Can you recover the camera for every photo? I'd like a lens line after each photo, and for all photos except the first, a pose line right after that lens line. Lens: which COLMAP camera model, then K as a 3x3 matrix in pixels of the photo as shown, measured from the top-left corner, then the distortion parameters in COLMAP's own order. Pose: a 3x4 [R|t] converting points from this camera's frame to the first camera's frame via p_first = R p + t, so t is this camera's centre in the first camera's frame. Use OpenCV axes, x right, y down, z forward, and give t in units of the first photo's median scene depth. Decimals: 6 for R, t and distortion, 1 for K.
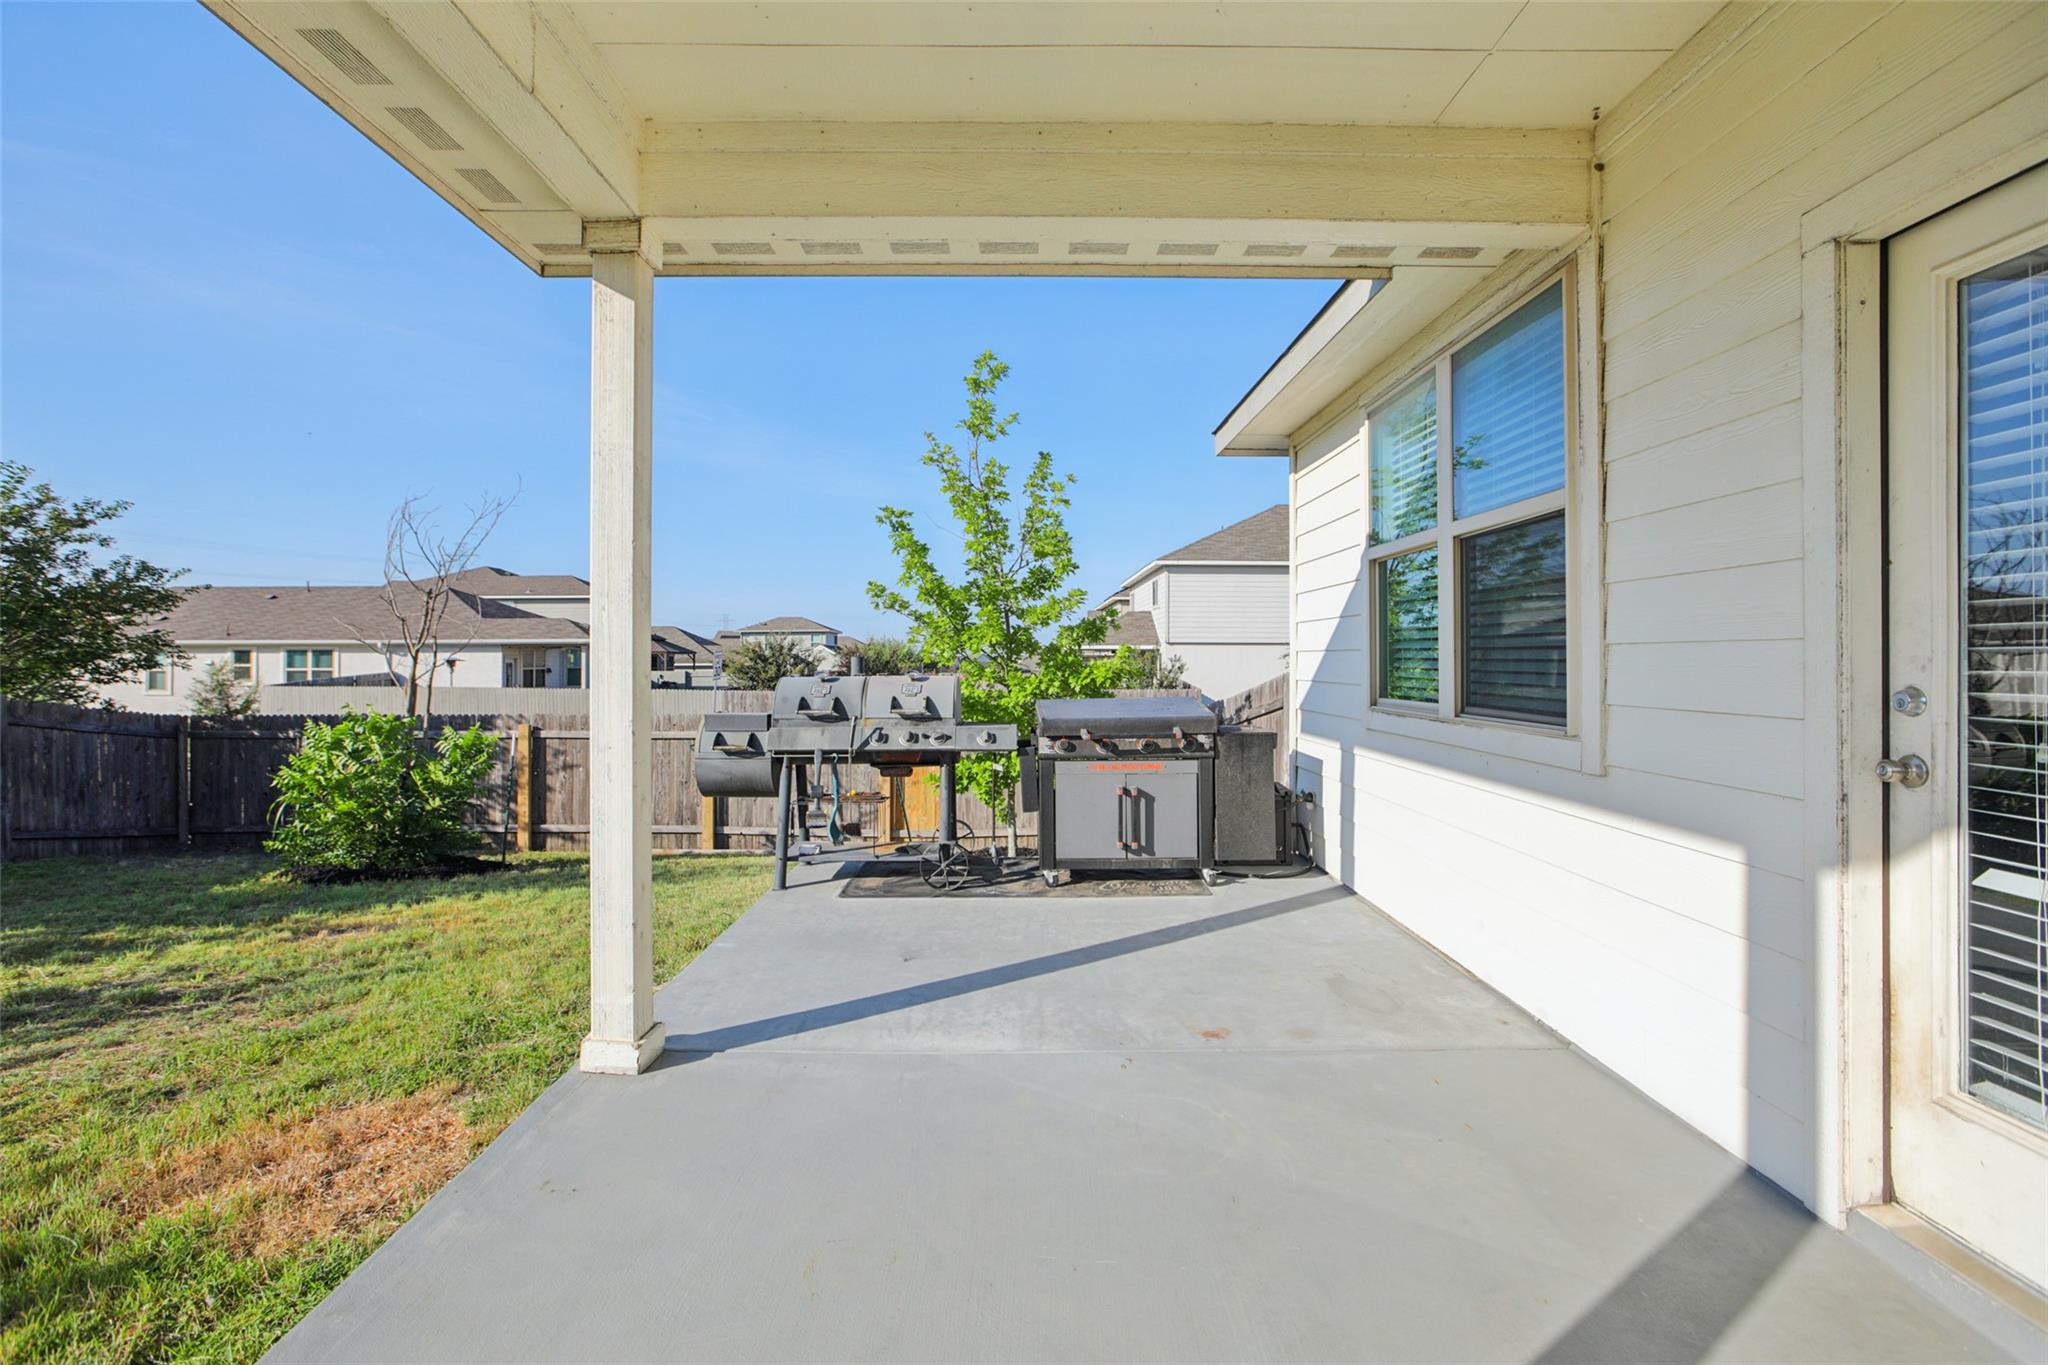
lens RADIAL K [[940.6, 0, 1016.0], [0, 940.6, 662.8], [0, 0, 1]] dist [-0.010320, 0.000351]
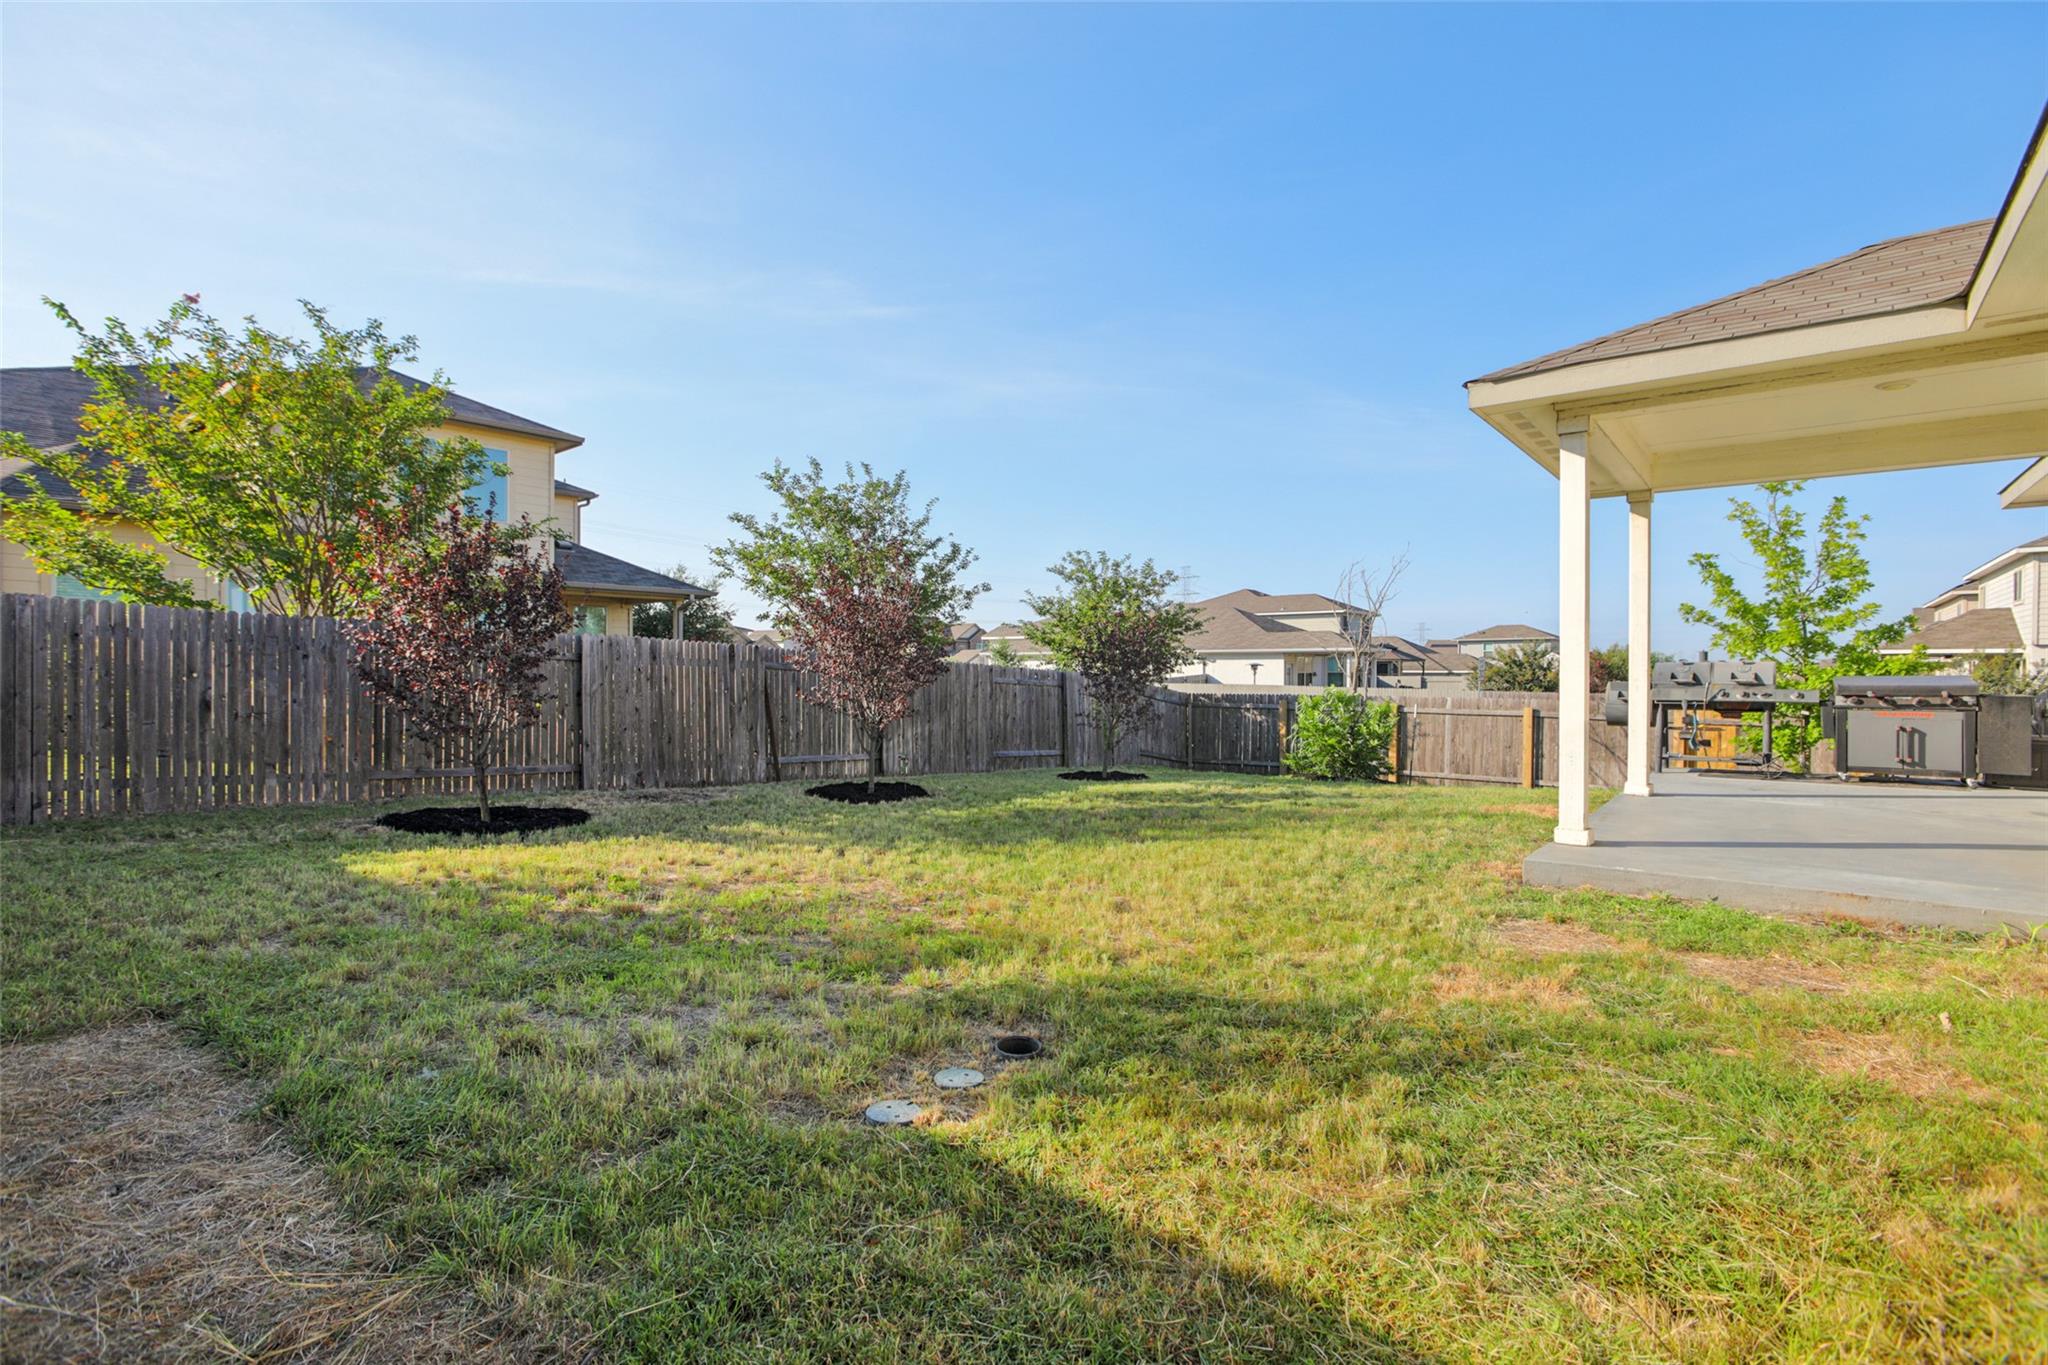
lens RADIAL K [[940.6, 0, 1016.0], [0, 940.6, 662.8], [0, 0, 1]] dist [-0.010320, 0.000351]
pose [[0.767533, -0.003610, -0.641000, -0.019290], [-0.003764, 0.999942, -0.010138, 0.023887], [0.640999, 0.010194, 0.767474, -0.770465]]
